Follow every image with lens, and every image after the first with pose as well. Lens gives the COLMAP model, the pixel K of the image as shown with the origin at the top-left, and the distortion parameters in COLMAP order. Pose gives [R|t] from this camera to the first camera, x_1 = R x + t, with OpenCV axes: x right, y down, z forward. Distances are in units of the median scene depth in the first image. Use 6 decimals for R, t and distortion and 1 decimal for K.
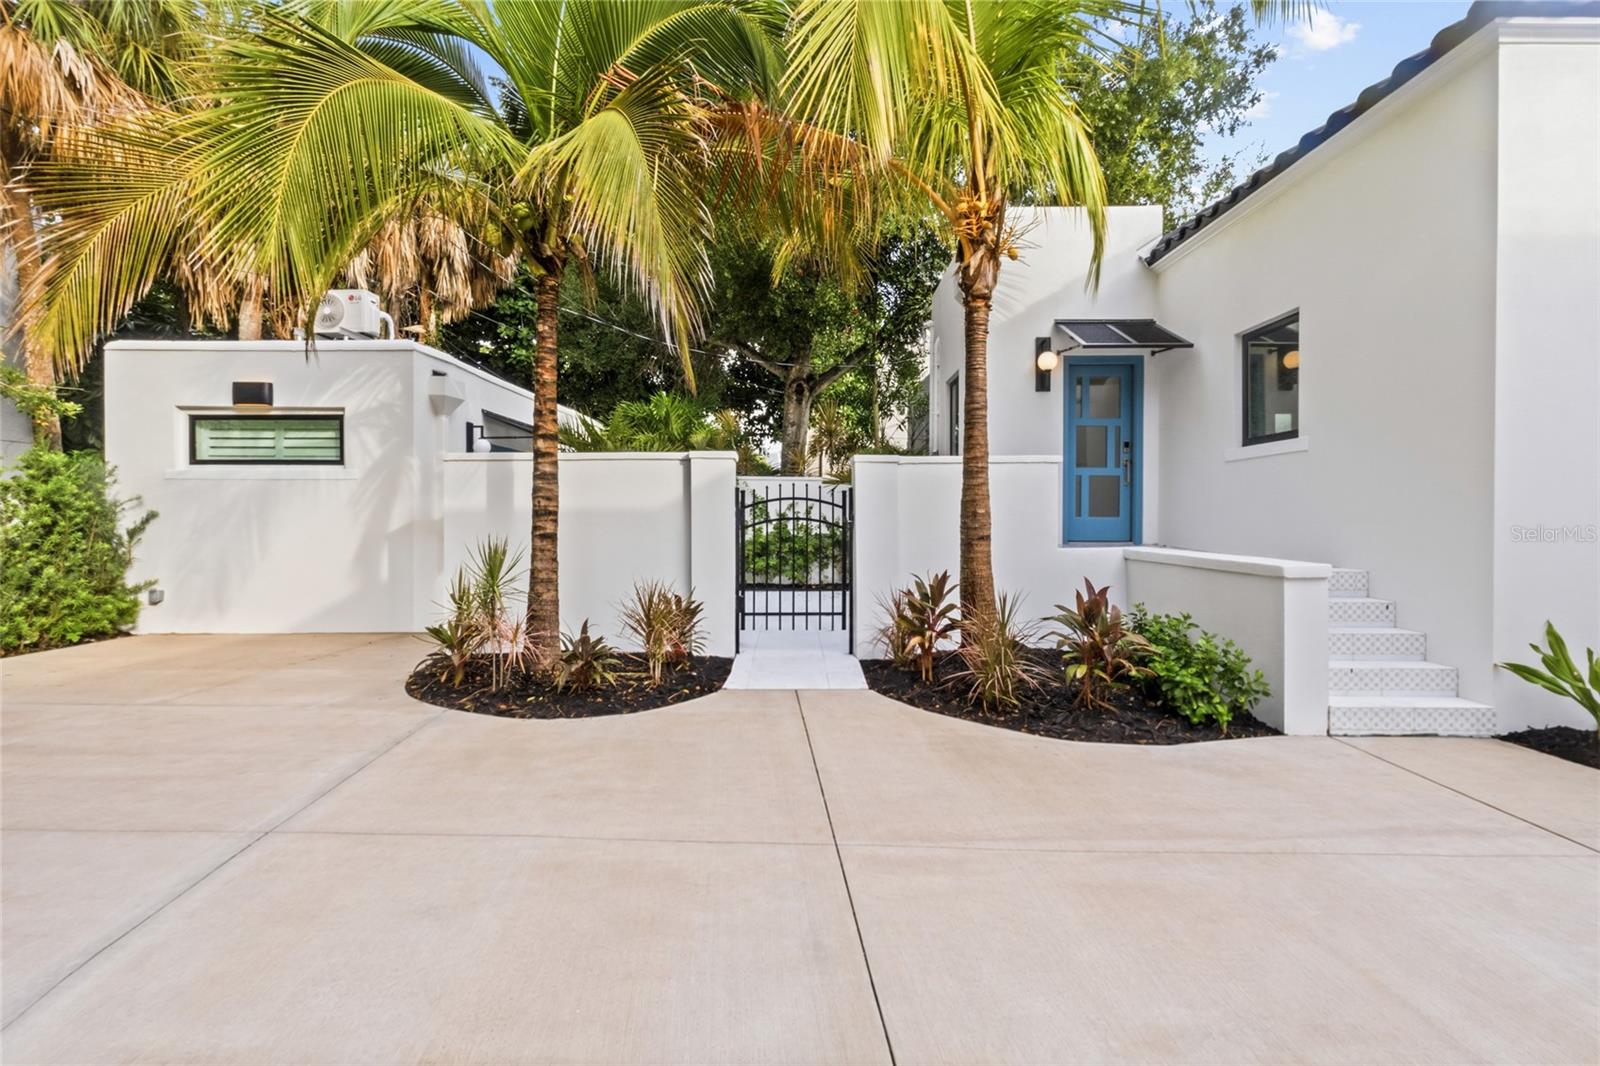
lens RADIAL K [[738.2, 0, 797.3], [0, 738.2, 526.3], [0, 0, 1]] dist [0.002119, -0.000153]
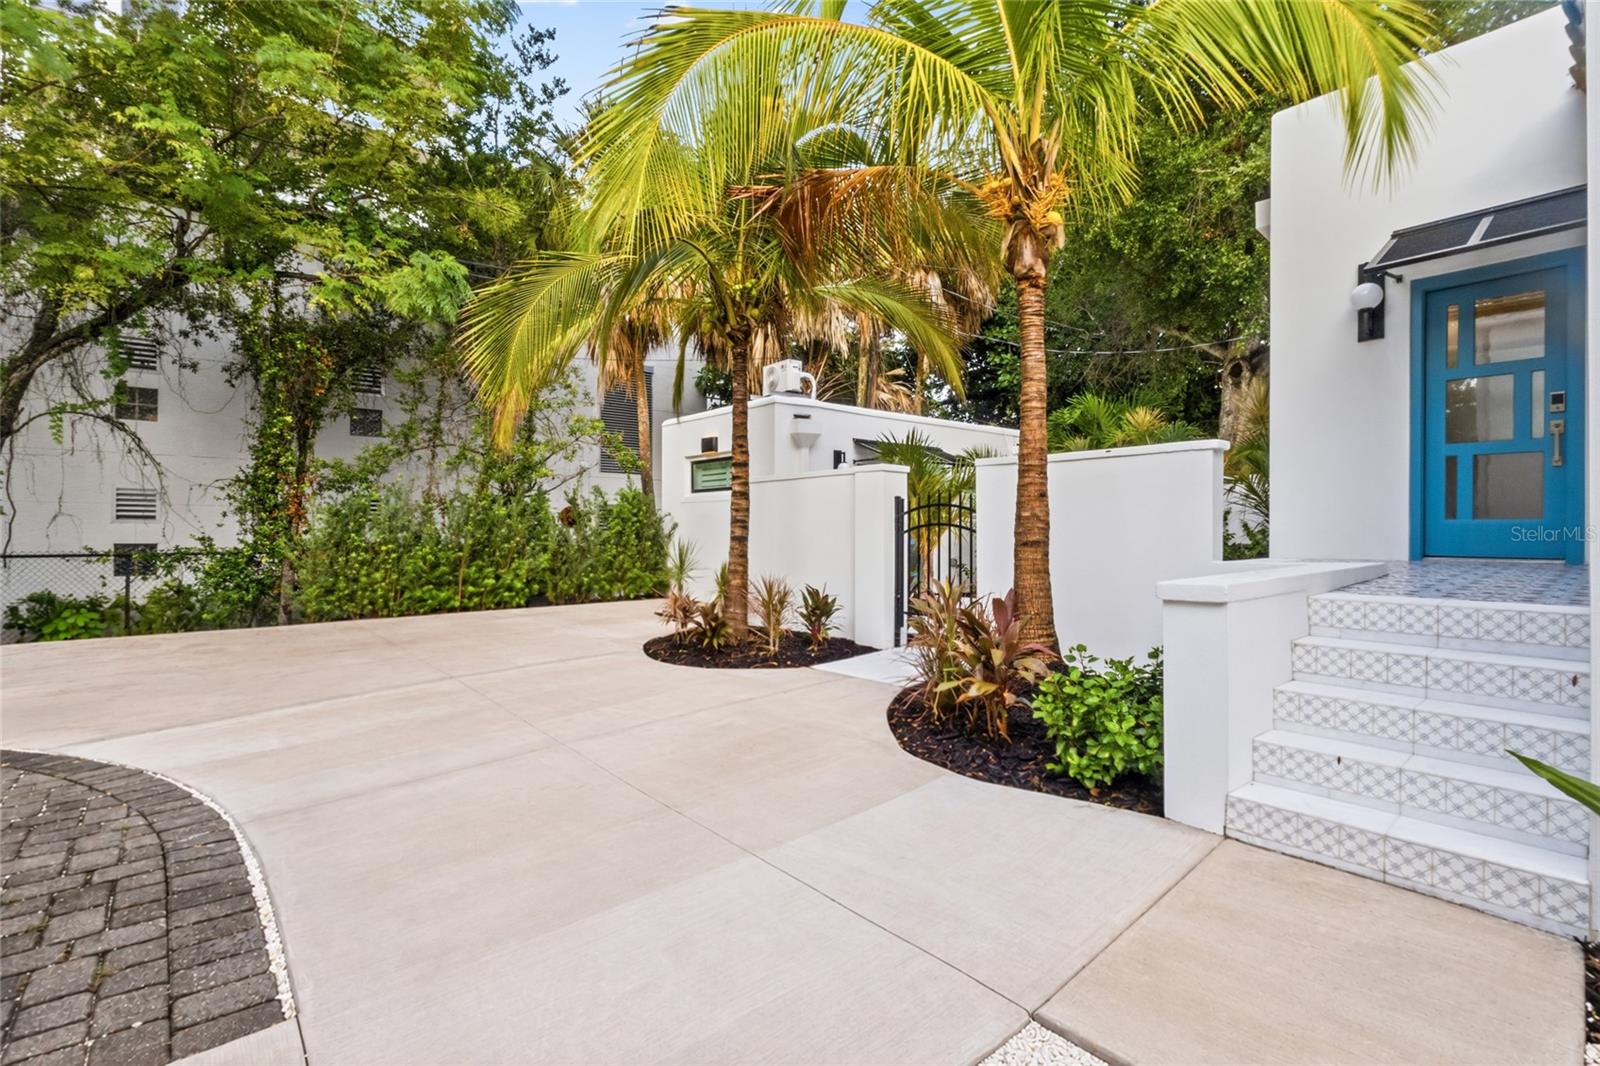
lens RADIAL K [[738.2, 0, 796.8], [0, 738.2, 538.9], [0, 0, 1]] dist [0.002119, -0.000153]
pose [[0.653419, 0.007289, -0.756961, 0.534767], [-0.004290, 0.999973, 0.005925, 0.003709], [0.756984, -0.000624, 0.653433, 0.140752]]
